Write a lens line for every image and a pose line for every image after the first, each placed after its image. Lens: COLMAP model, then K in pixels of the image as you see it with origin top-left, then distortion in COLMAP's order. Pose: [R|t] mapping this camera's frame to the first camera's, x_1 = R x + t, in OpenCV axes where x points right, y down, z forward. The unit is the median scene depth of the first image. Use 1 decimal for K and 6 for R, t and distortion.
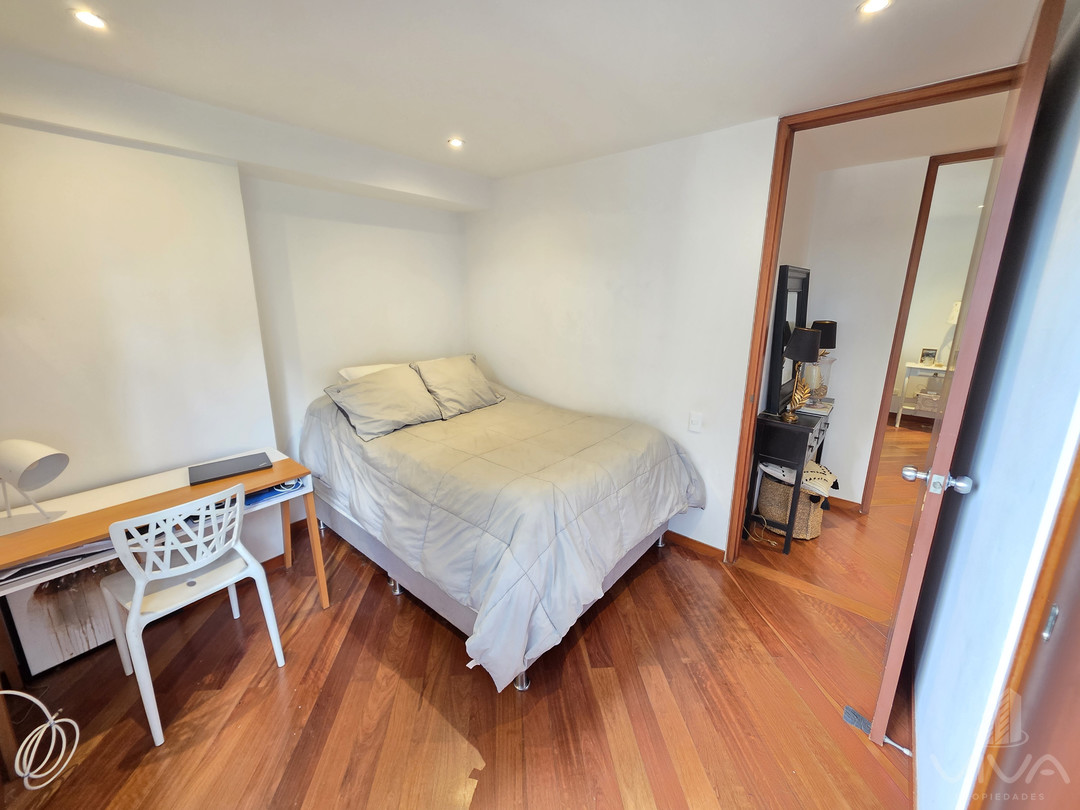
lens RADIAL K [[430.3, 0, 531.5], [0, 430.3, 390.9], [0, 0, 1]] dist [0.002247, 0.000060]
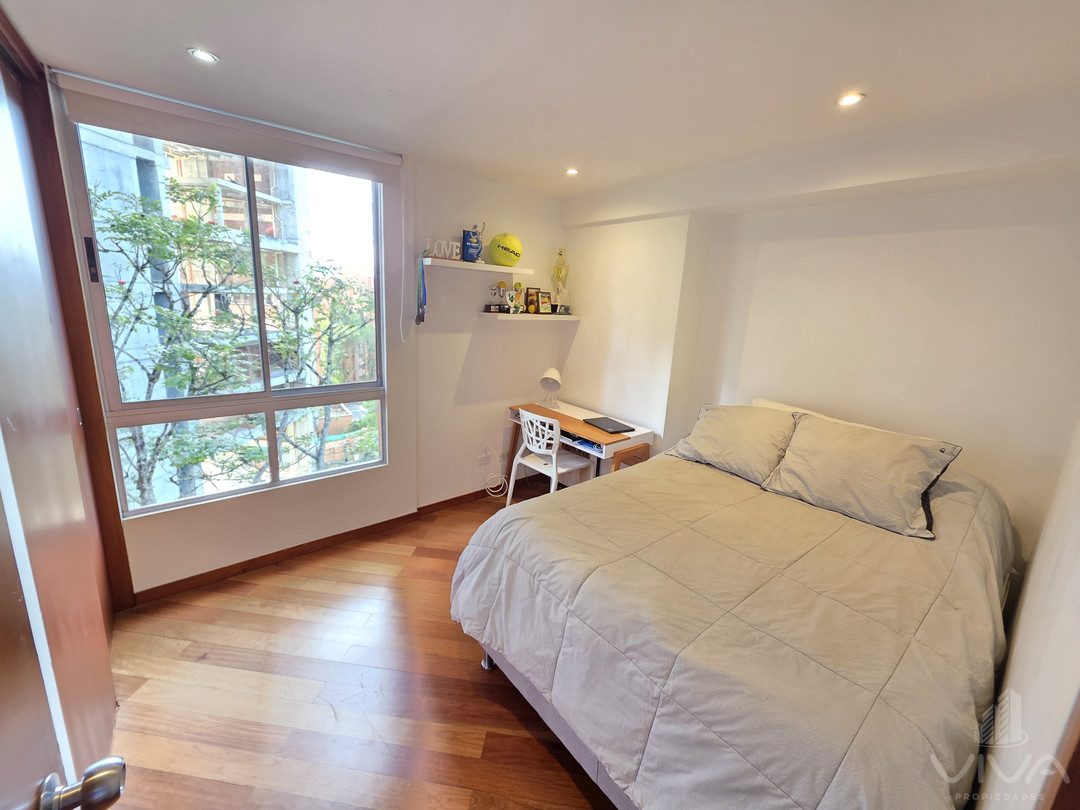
lens RADIAL K [[430.3, 0, 531.5], [0, 430.3, 390.9], [0, 0, 1]] dist [0.002247, 0.000060]
pose [[-0.193358, 0.194674, -0.961621, 0.961940], [-0.270818, 0.931450, 0.243021, -0.280639], [0.943011, 0.307415, -0.127382, 1.137370]]
